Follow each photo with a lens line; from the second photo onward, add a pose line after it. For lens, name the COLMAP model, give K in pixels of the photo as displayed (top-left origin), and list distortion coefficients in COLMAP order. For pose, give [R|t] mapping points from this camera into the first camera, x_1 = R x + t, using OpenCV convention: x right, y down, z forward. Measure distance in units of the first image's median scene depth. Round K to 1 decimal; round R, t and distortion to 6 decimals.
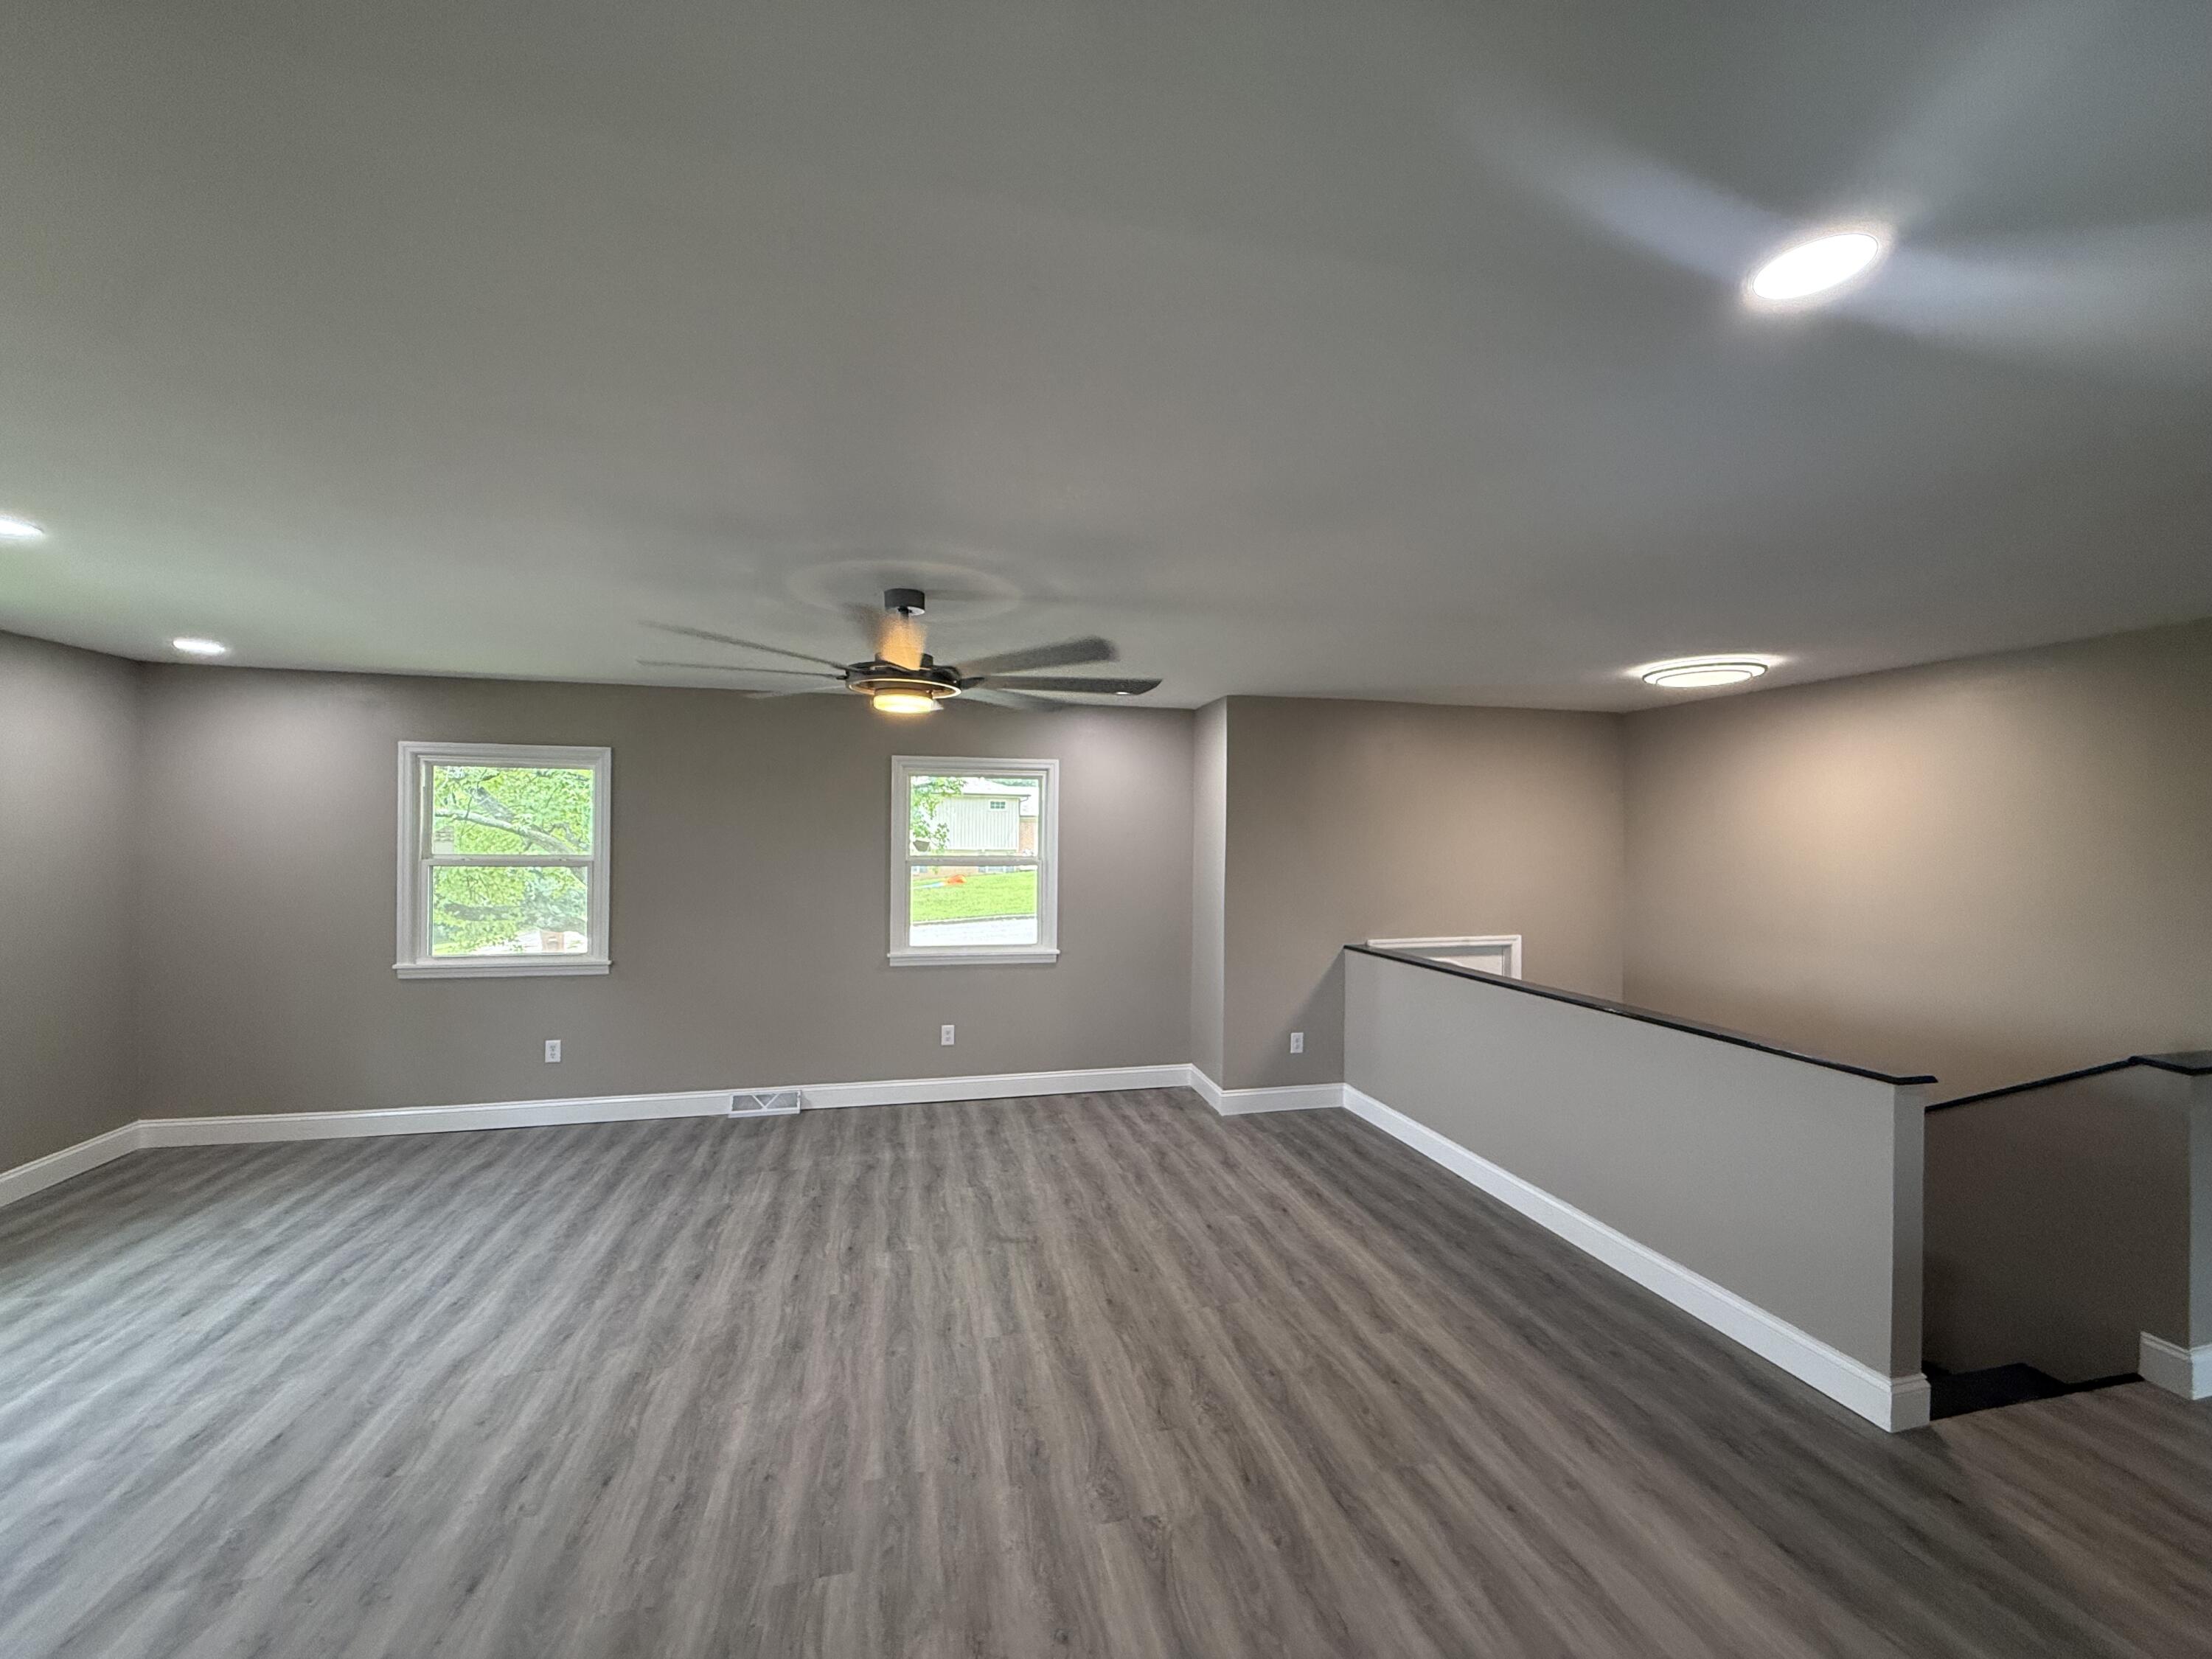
lens RADIAL K [[879.9, 0, 1098.4], [0, 879.9, 835.4], [0, 0, 1]] dist [-0.002872, 0.000913]
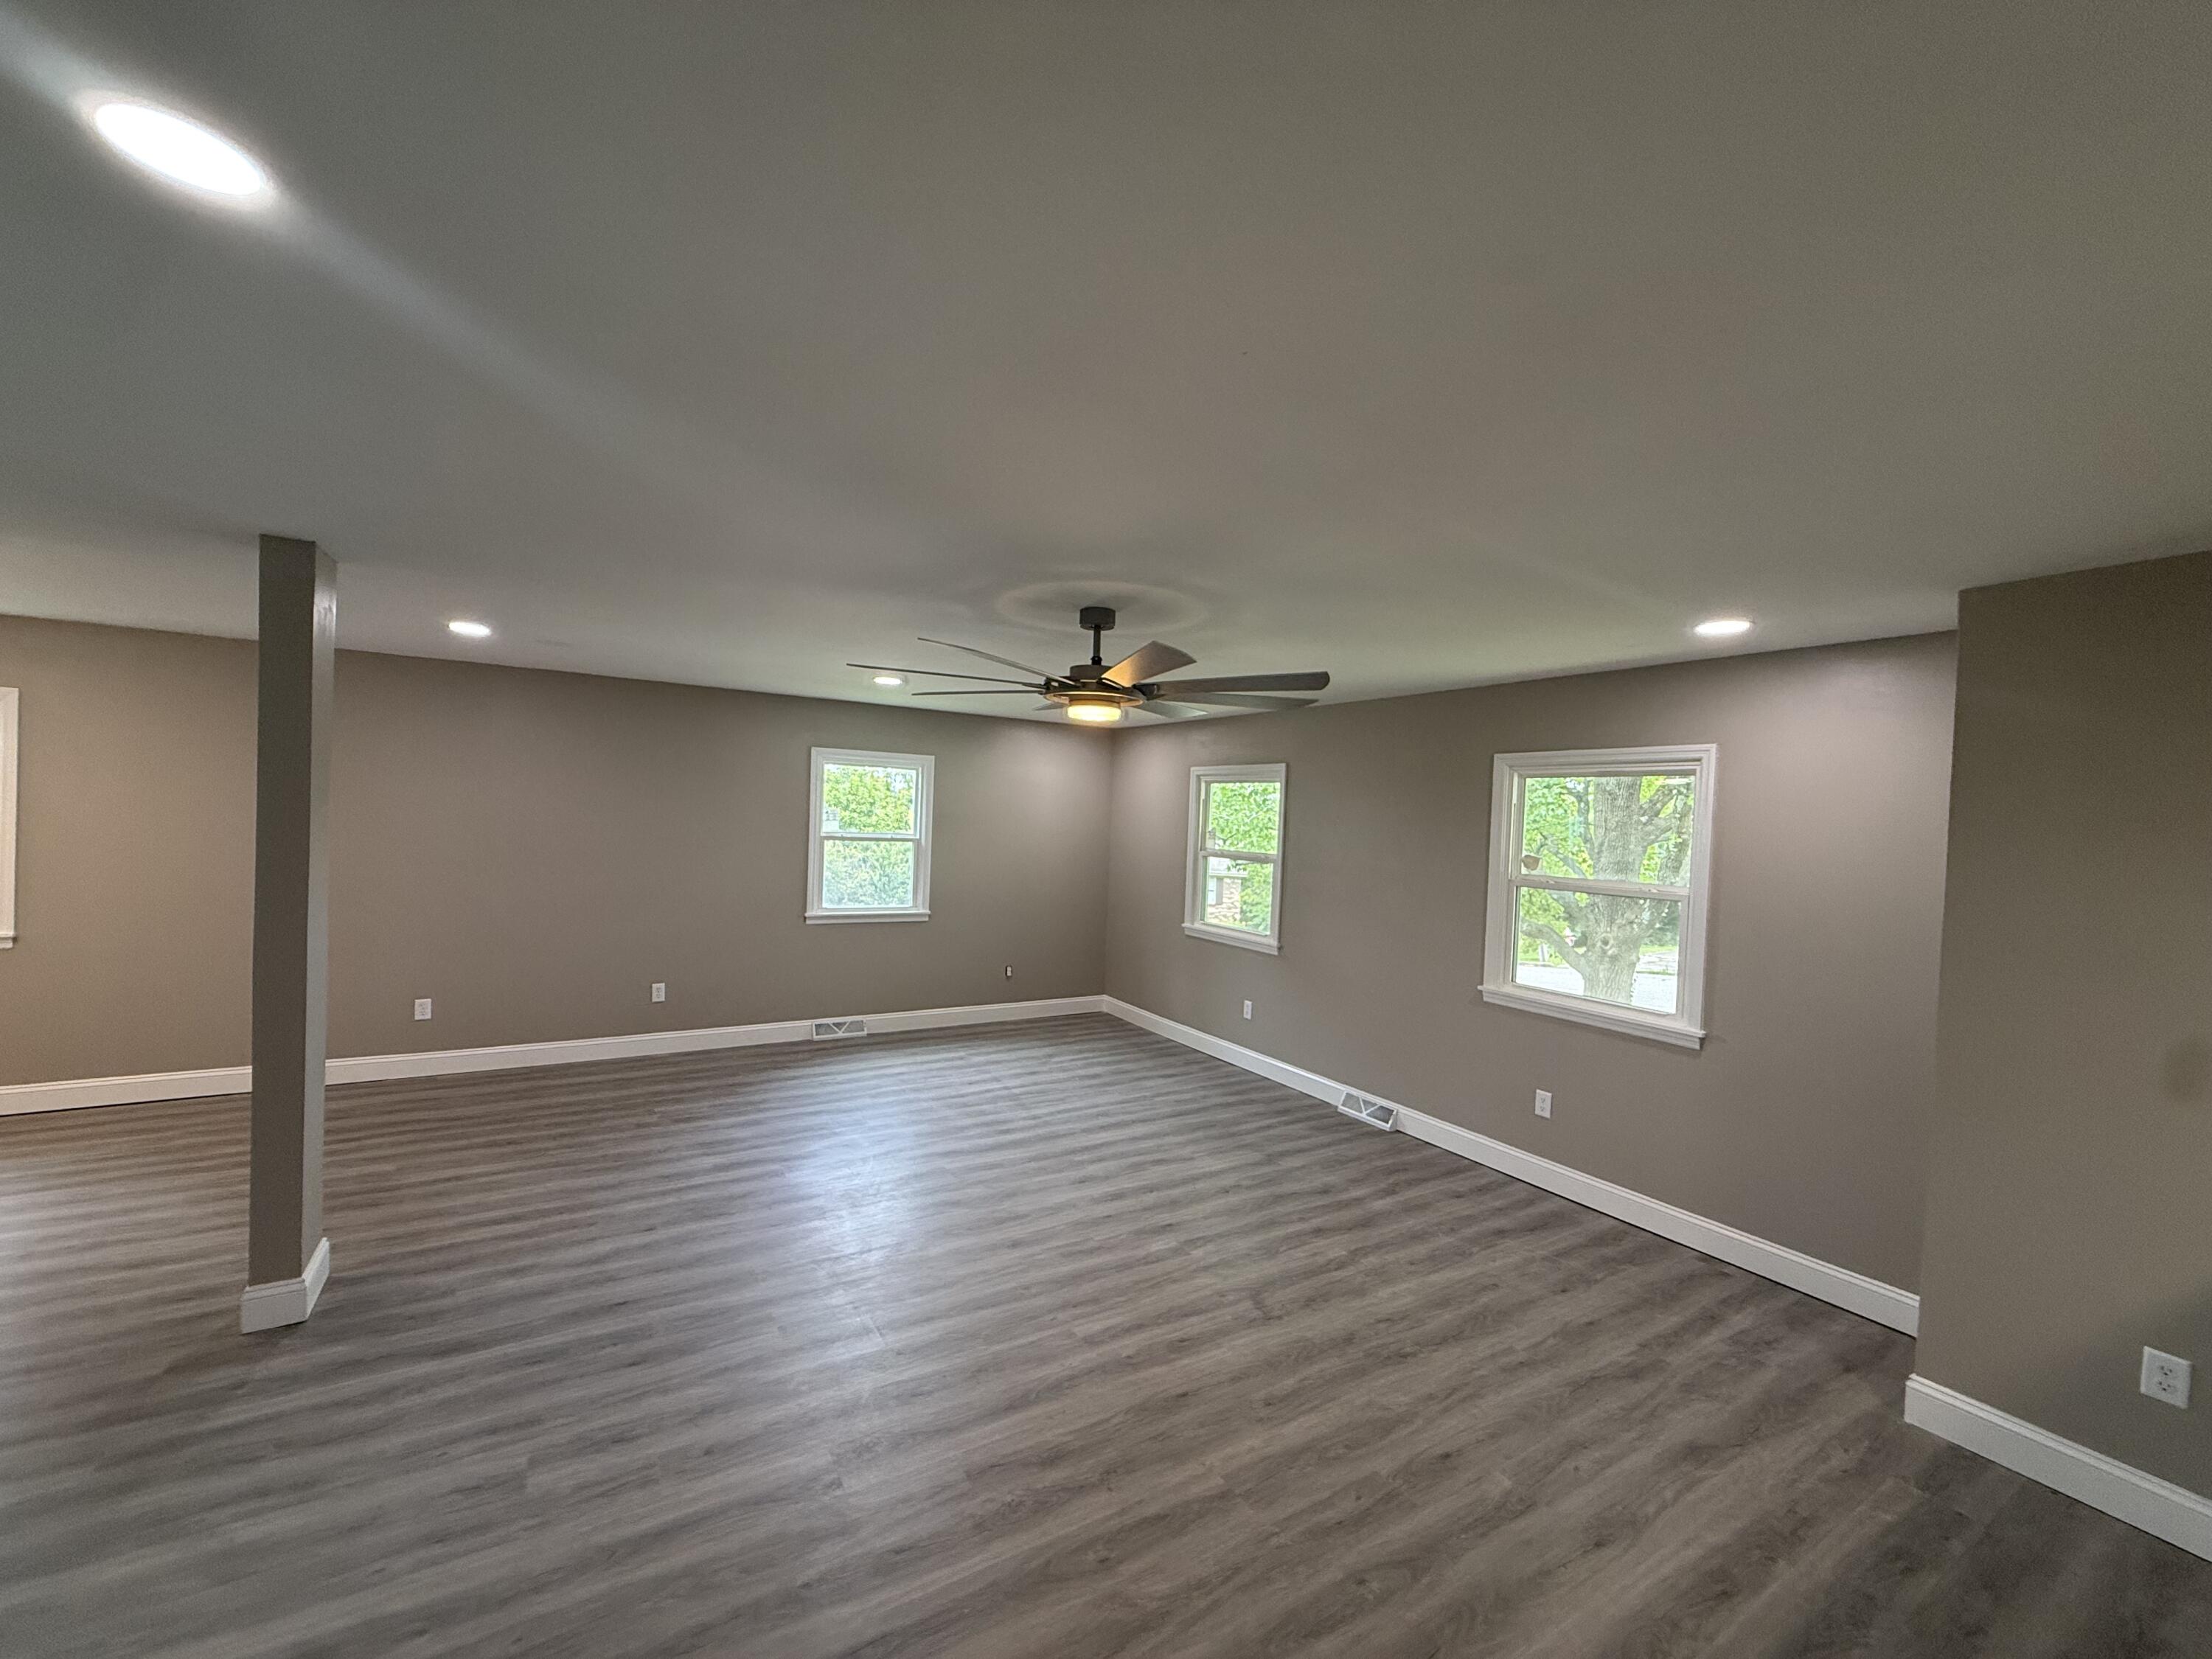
lens RADIAL K [[879.9, 0, 1107.5], [0, 879.9, 830.3], [0, 0, 1]] dist [-0.002872, 0.000913]
pose [[0.313122, 0.018663, -0.949530, 0.547243], [-0.036928, 0.999290, 0.007464, -0.011853], [0.948995, 0.032727, 0.313589, 0.451787]]
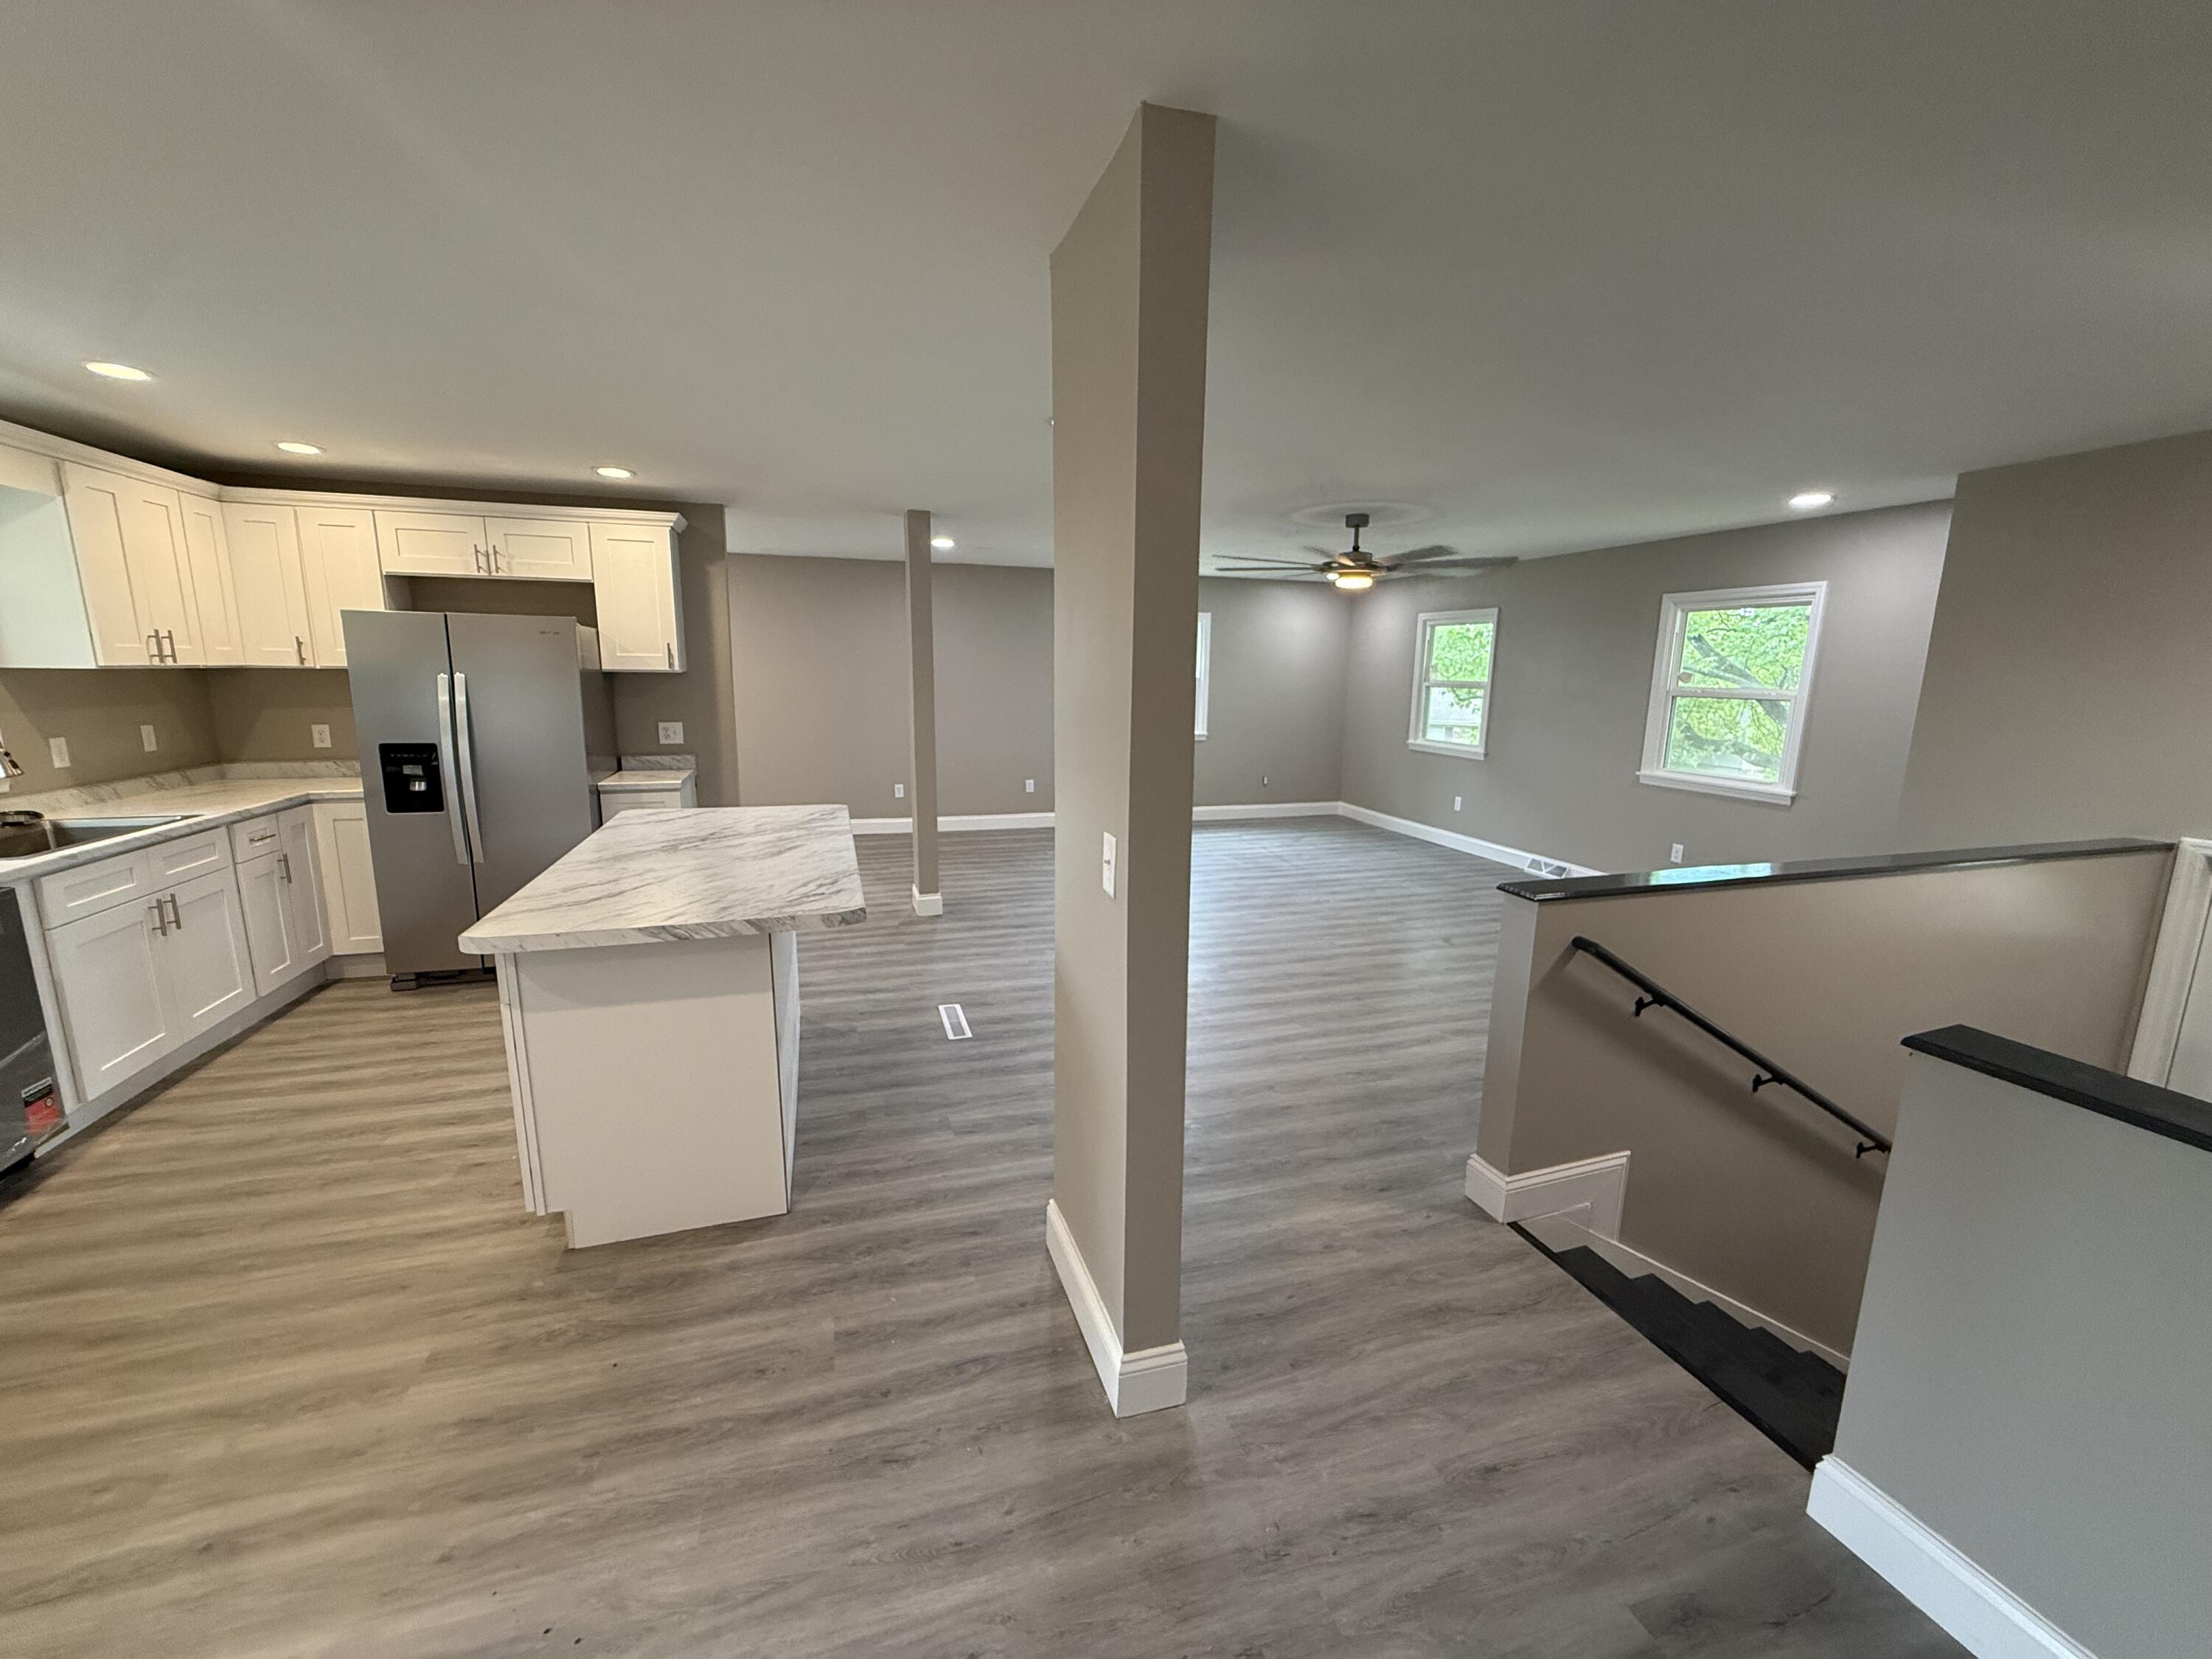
lens RADIAL K [[879.9, 0, 1103.9], [0, 879.9, 831.7], [0, 0, 1]] dist [-0.002872, 0.000913]
pose [[0.072497, 0.177228, -0.981496, 1.024194], [-0.013023, 0.984170, 0.176749, 0.020177], [0.997284, -0.000032, 0.073657, 0.252820]]
